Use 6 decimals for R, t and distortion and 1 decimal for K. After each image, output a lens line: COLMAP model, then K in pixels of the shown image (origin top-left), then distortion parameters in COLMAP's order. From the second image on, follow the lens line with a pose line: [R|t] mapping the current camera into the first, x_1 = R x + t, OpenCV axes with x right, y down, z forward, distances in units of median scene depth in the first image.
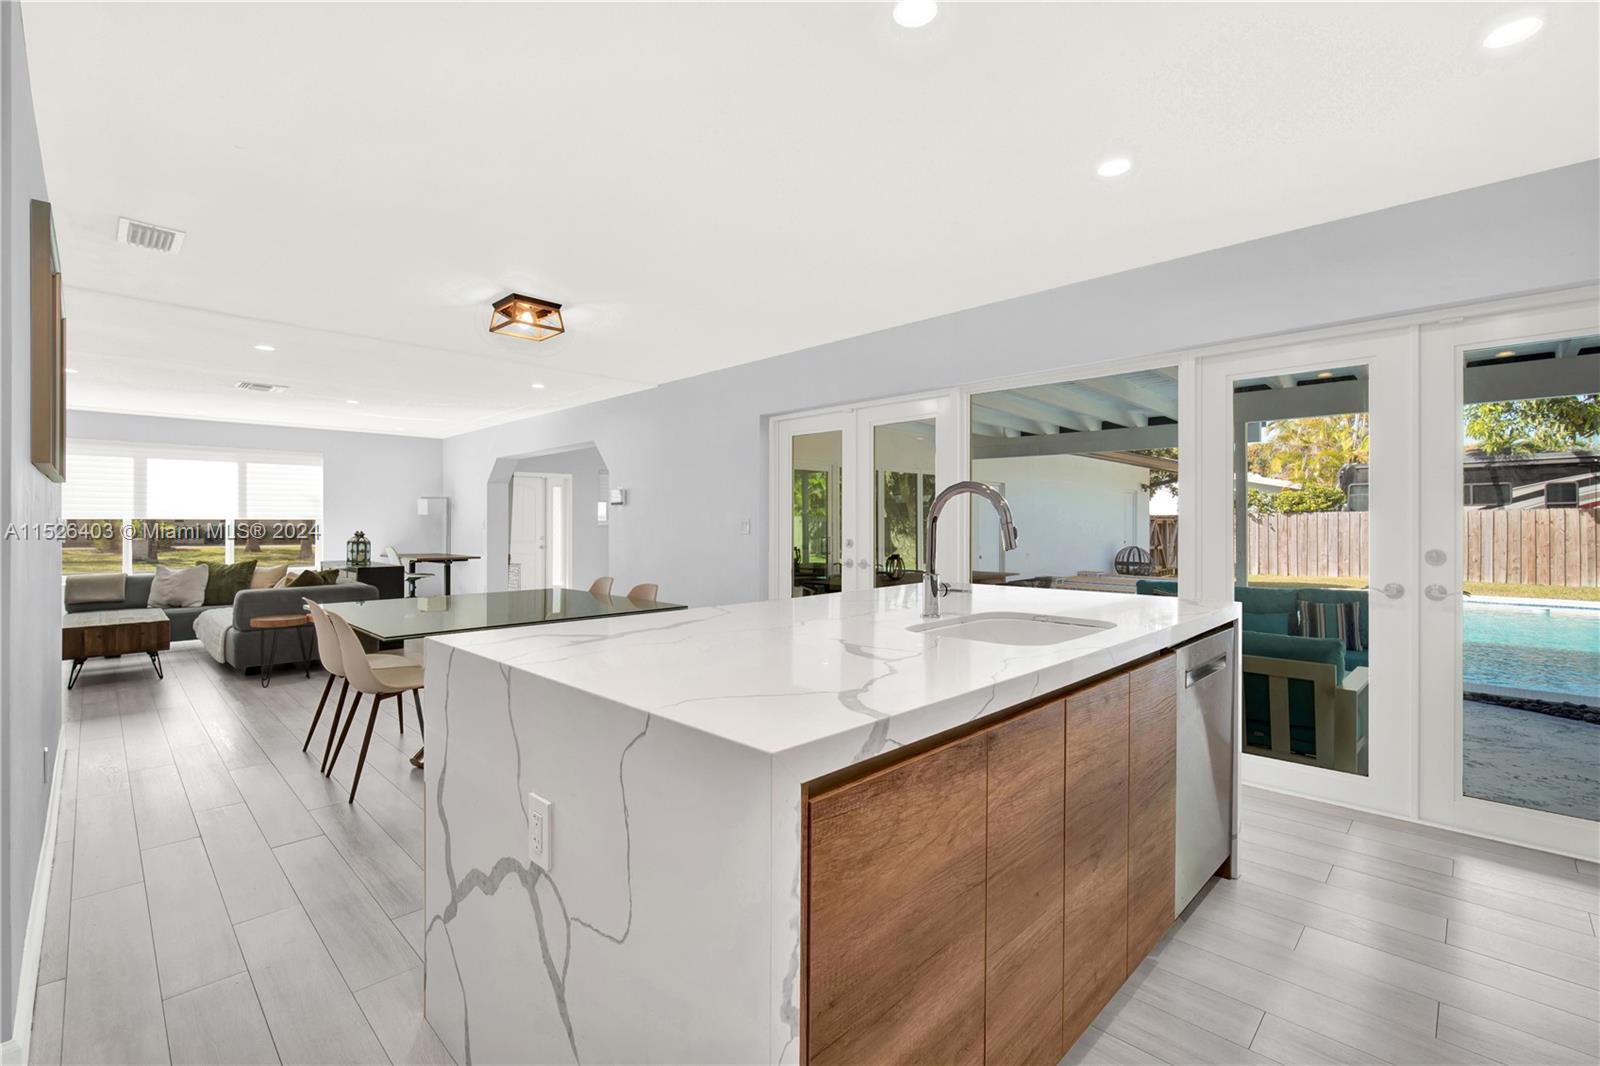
lens RADIAL K [[712.3, 0, 801.0], [0, 712.3, 524.4], [0, 0, 1]] dist [-0.010972, 0.002392]
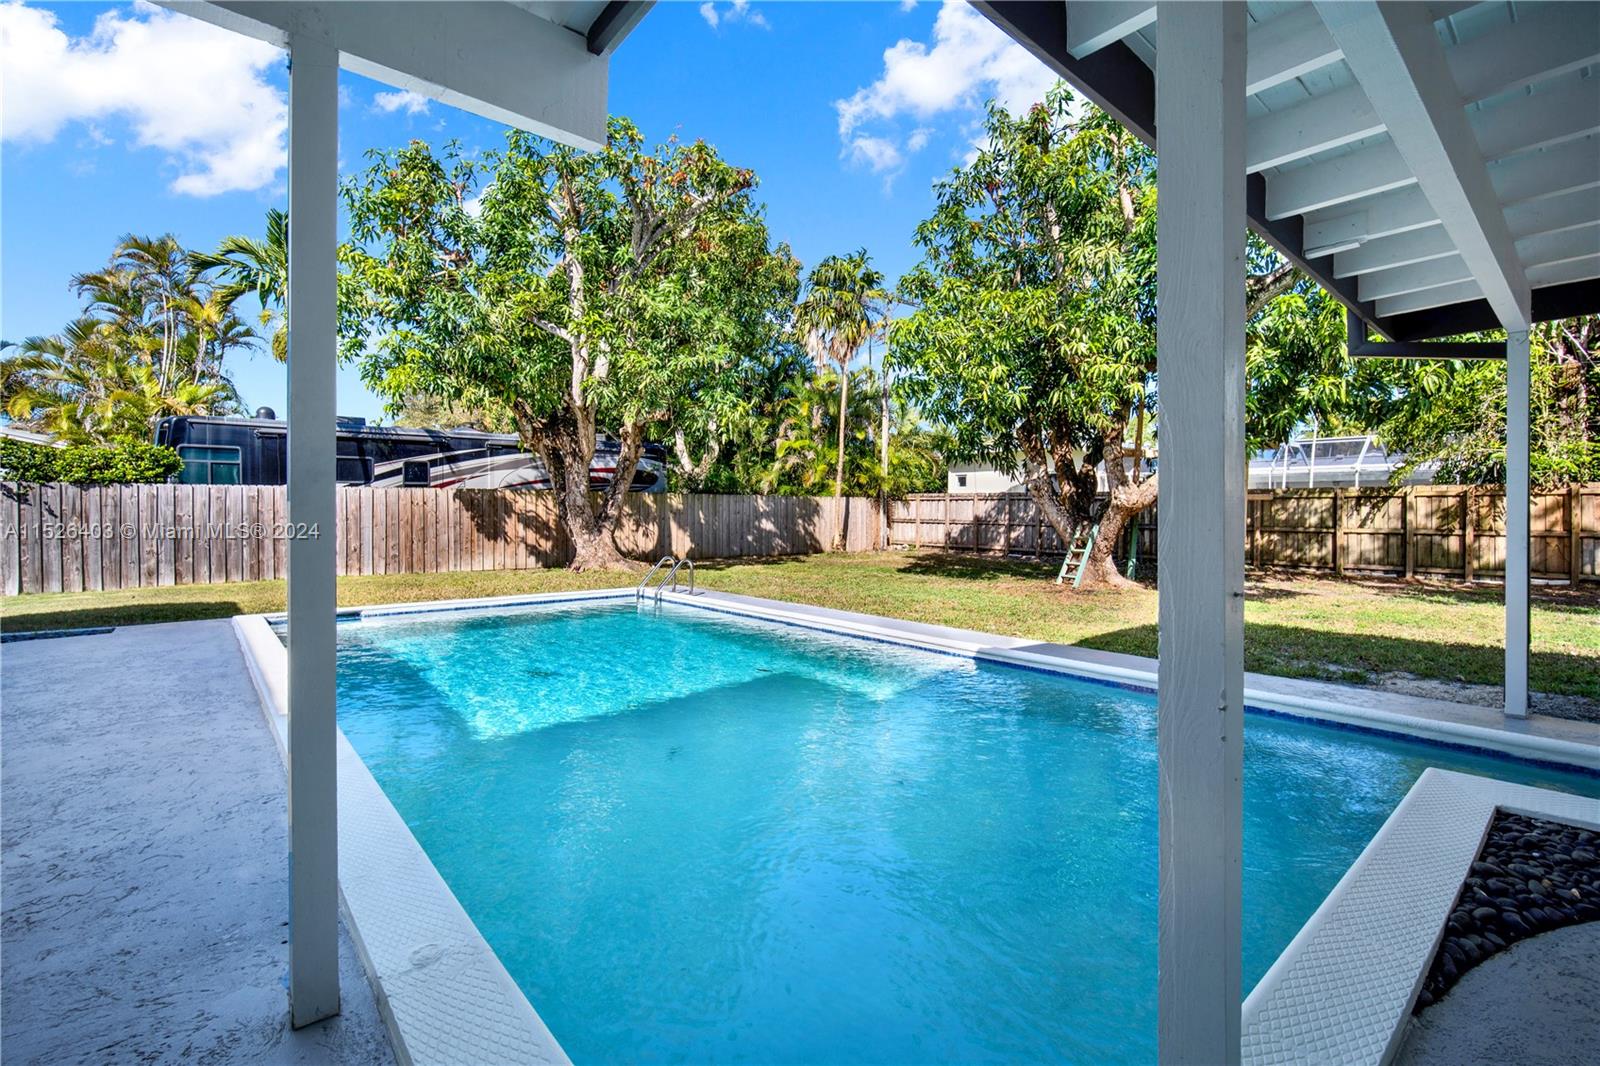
lens RADIAL K [[712.3, 0, 796.7], [0, 712.3, 520.4], [0, 0, 1]] dist [-0.010972, 0.002392]
pose [[0.078121, -0.010326, 0.996890, 0.570260], [-0.002459, 0.999941, 0.010550, 0.024545], [-0.996941, -0.003276, 0.078091, 1.358042]]
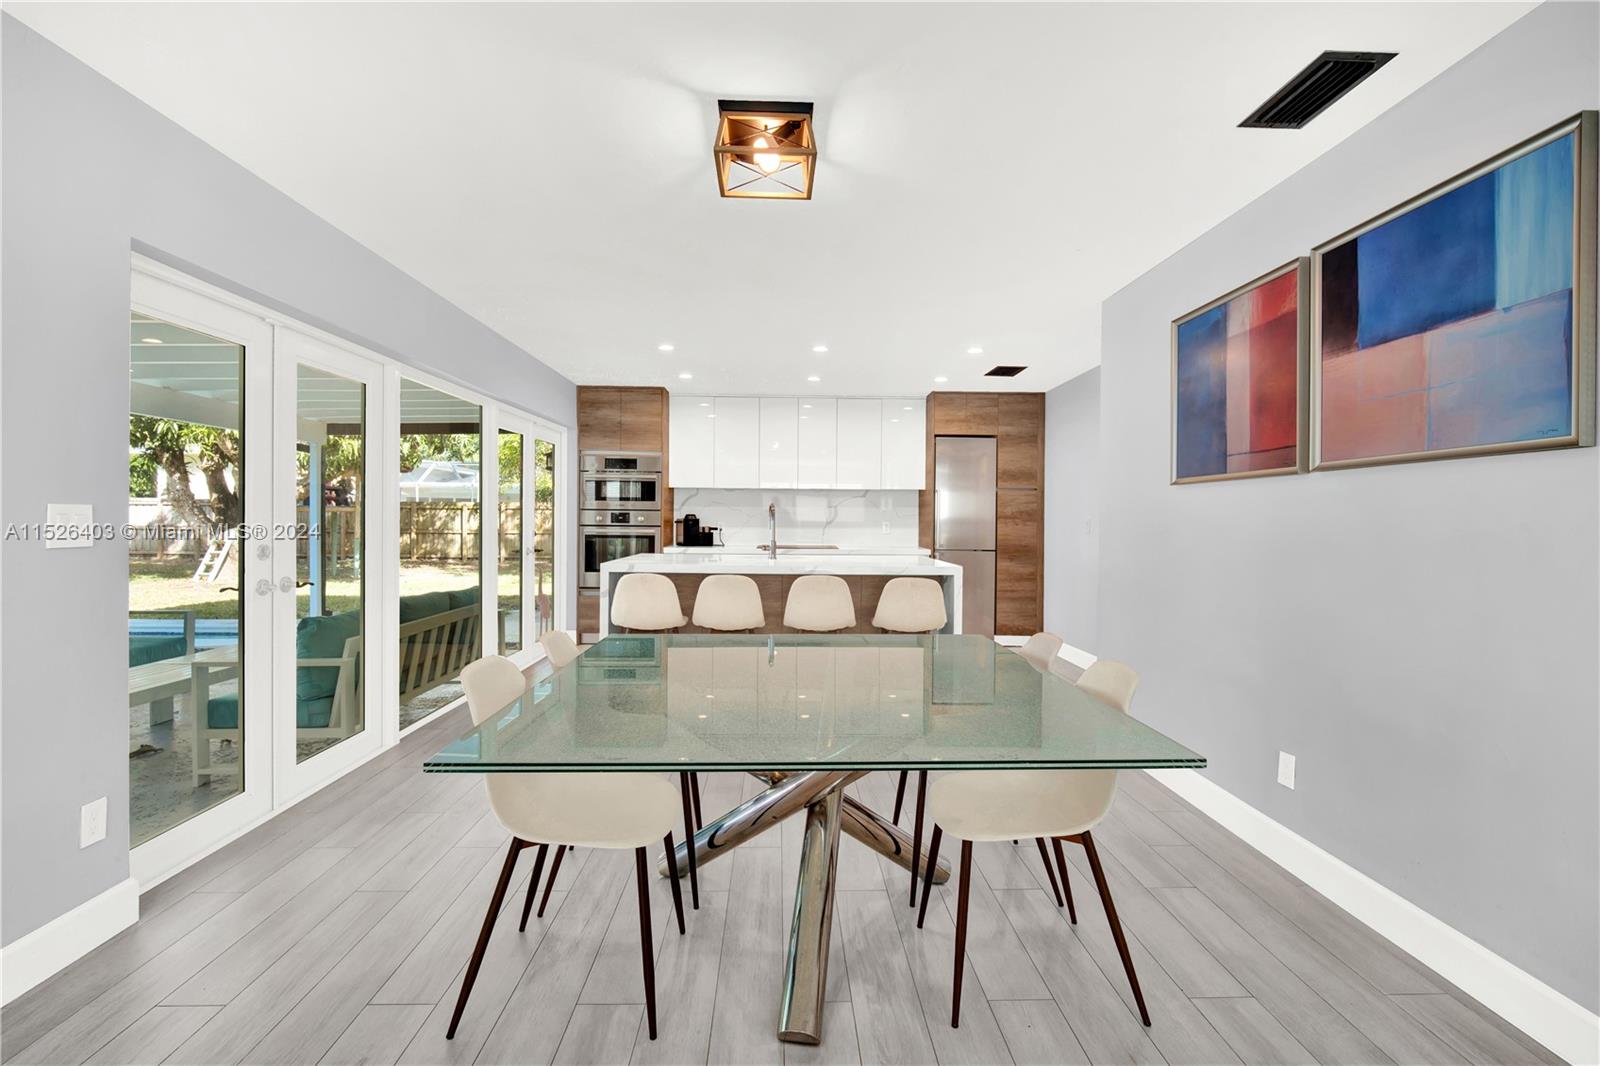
lens RADIAL K [[712.3, 0, 794.6], [0, 712.3, 521.3], [0, 0, 1]] dist [-0.010972, 0.002392]
pose [[-0.715039, -0.007313, 0.699046, -0.623820], [-0.005833, 0.999973, 0.004494, -0.001084], [-0.699060, -0.000864, -0.715063, 1.021509]]
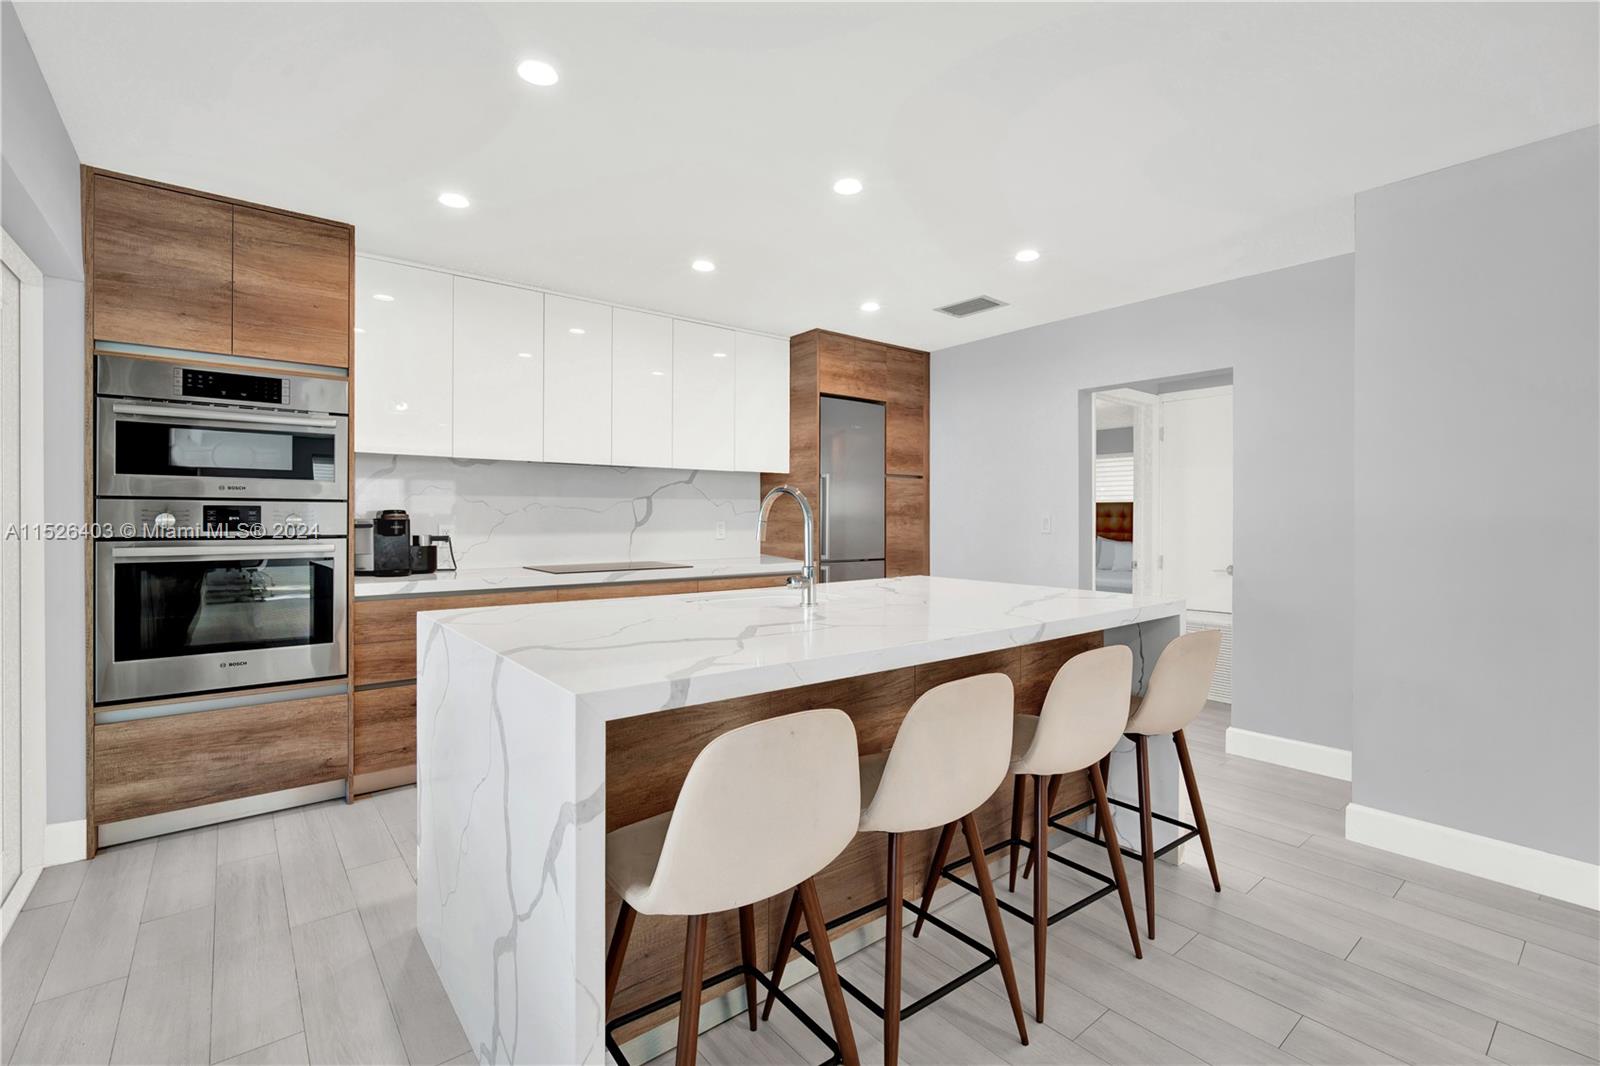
lens RADIAL K [[712.3, 0, 801.2], [0, 712.3, 521.4], [0, 0, 1]] dist [-0.010972, 0.002392]
pose [[-0.993825, -0.002033, 0.110944, -0.023618], [-0.001075, 0.999962, 0.008699, -0.002544], [-0.110958, 0.008526, -0.993789, 0.813818]]
